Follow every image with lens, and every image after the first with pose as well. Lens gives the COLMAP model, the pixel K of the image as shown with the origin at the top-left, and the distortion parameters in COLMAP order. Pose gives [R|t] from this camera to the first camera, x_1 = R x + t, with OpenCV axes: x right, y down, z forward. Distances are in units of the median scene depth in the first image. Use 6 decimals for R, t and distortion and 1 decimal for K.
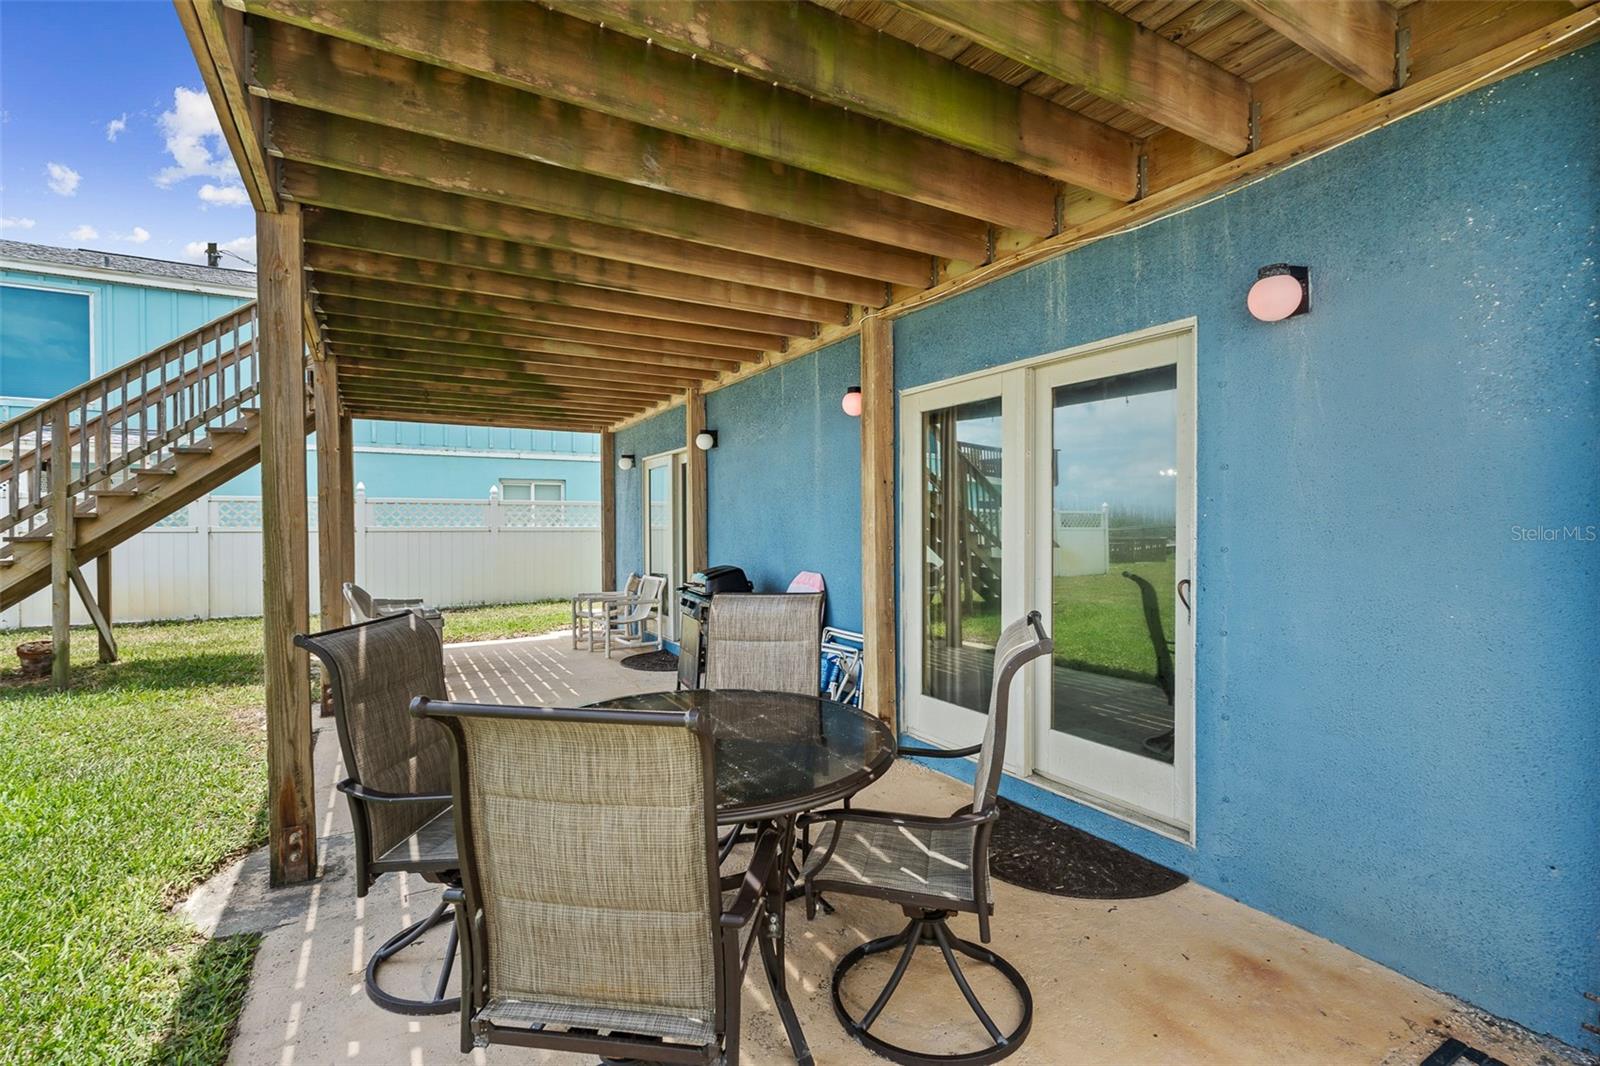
lens RADIAL K [[728.7, 0, 802.3], [0, 728.7, 532.7], [0, 0, 1]] dist [0.000838, 0.000136]
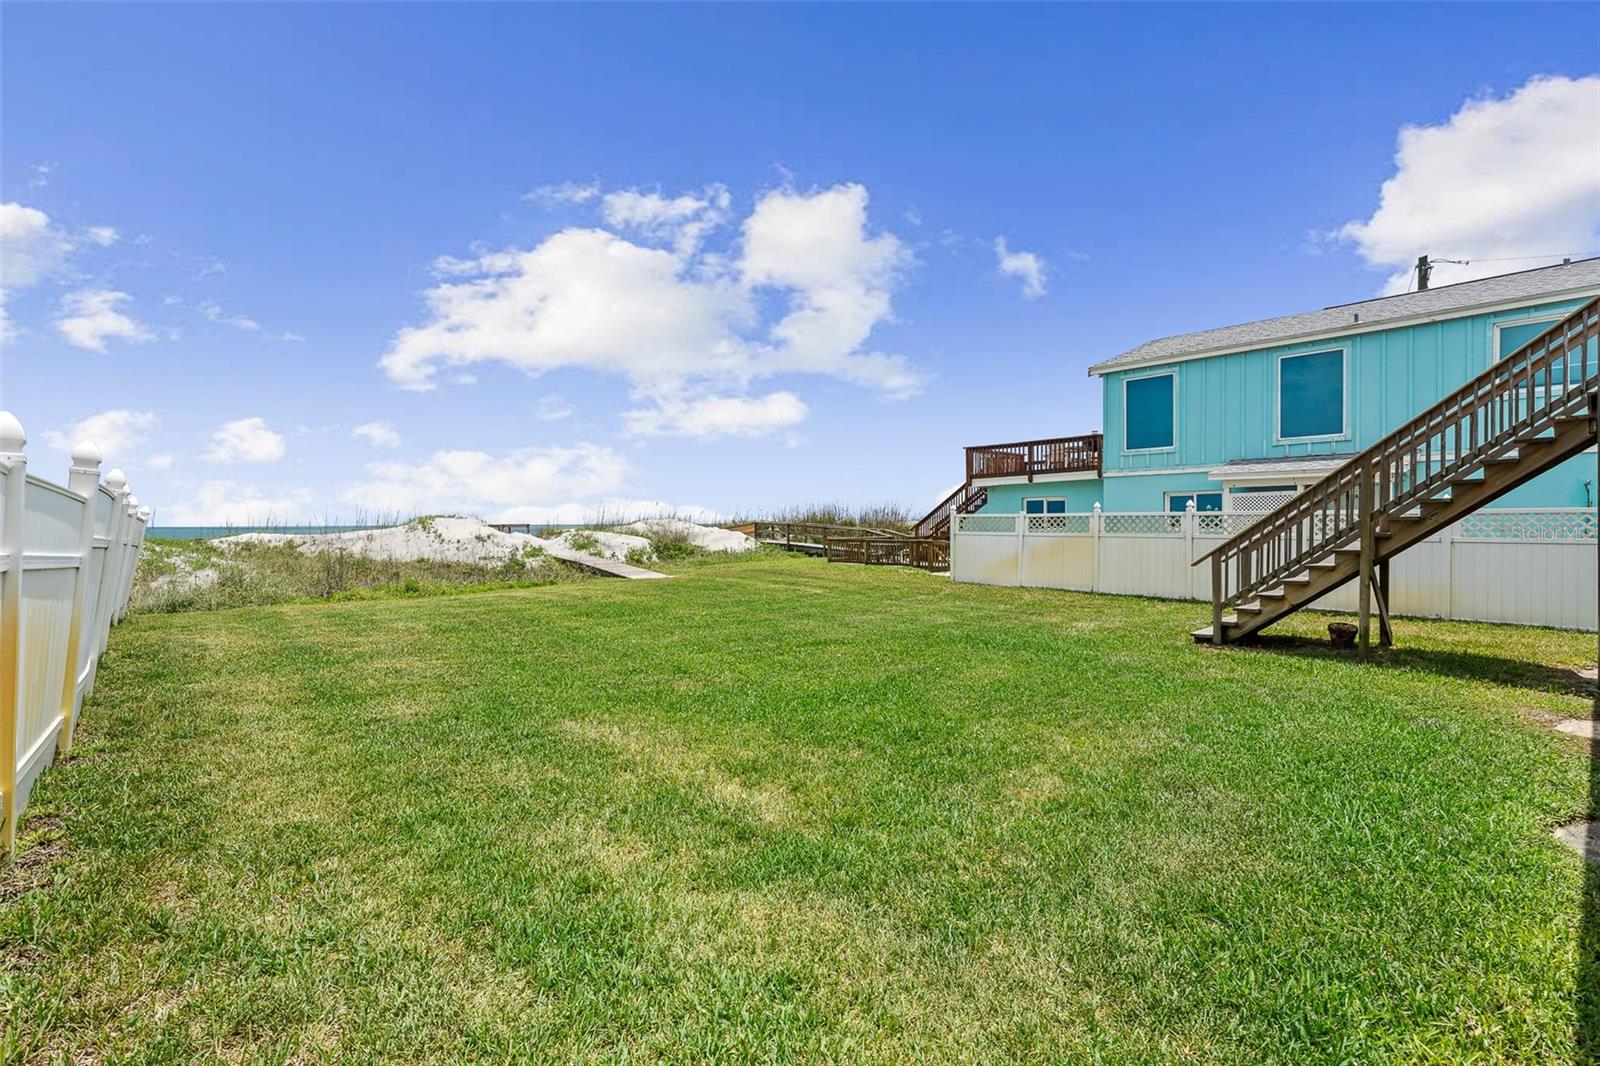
lens RADIAL K [[720.6, 0, 801.9], [0, 720.6, 526.4], [0, 0, 1]] dist [0.000184, -0.000019]
pose [[0.203740, 0.007513, -0.978996, 0.089034], [-0.006017, 0.999961, 0.006421, -0.036420], [0.979006, 0.004583, 0.203778, -0.281112]]
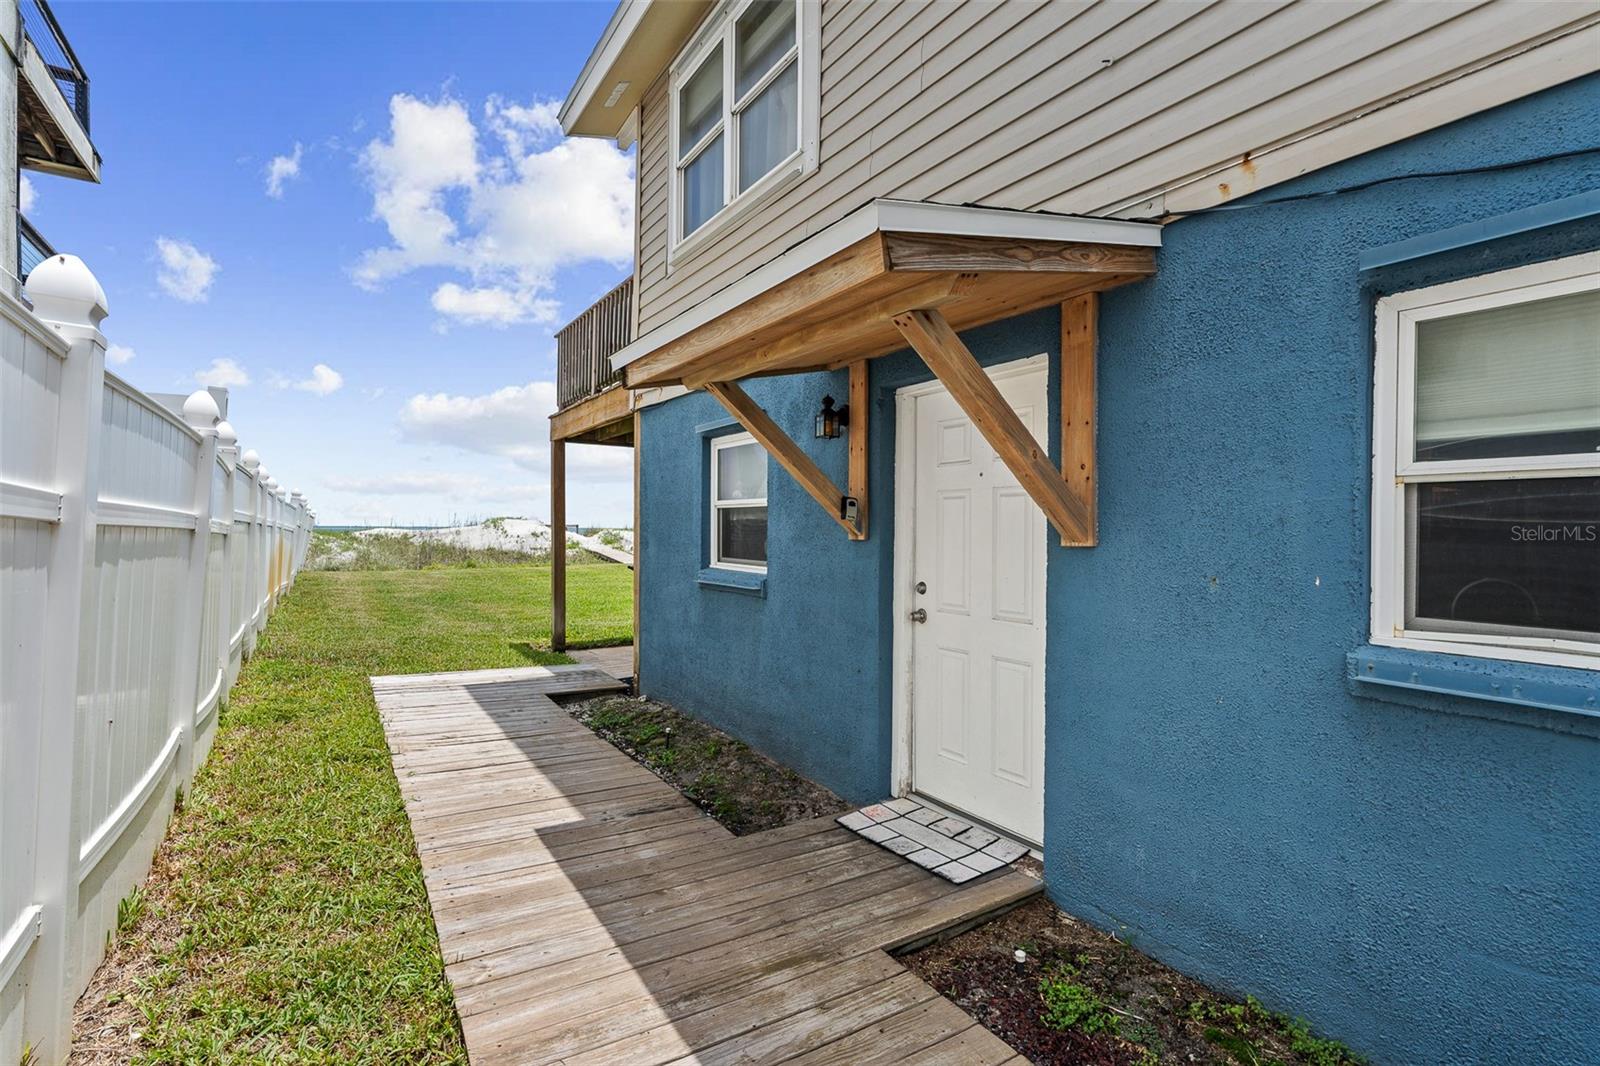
lens RADIAL K [[720.6, 0, 801.9], [0, 720.6, 526.4], [0, 0, 1]] dist [0.000184, -0.000019]
pose [[0.061470, 0.000051, -0.998109, 1.217655], [-0.019824, 0.999803, -0.001170, -0.028818], [0.997912, 0.019858, 0.061459, 0.386451]]
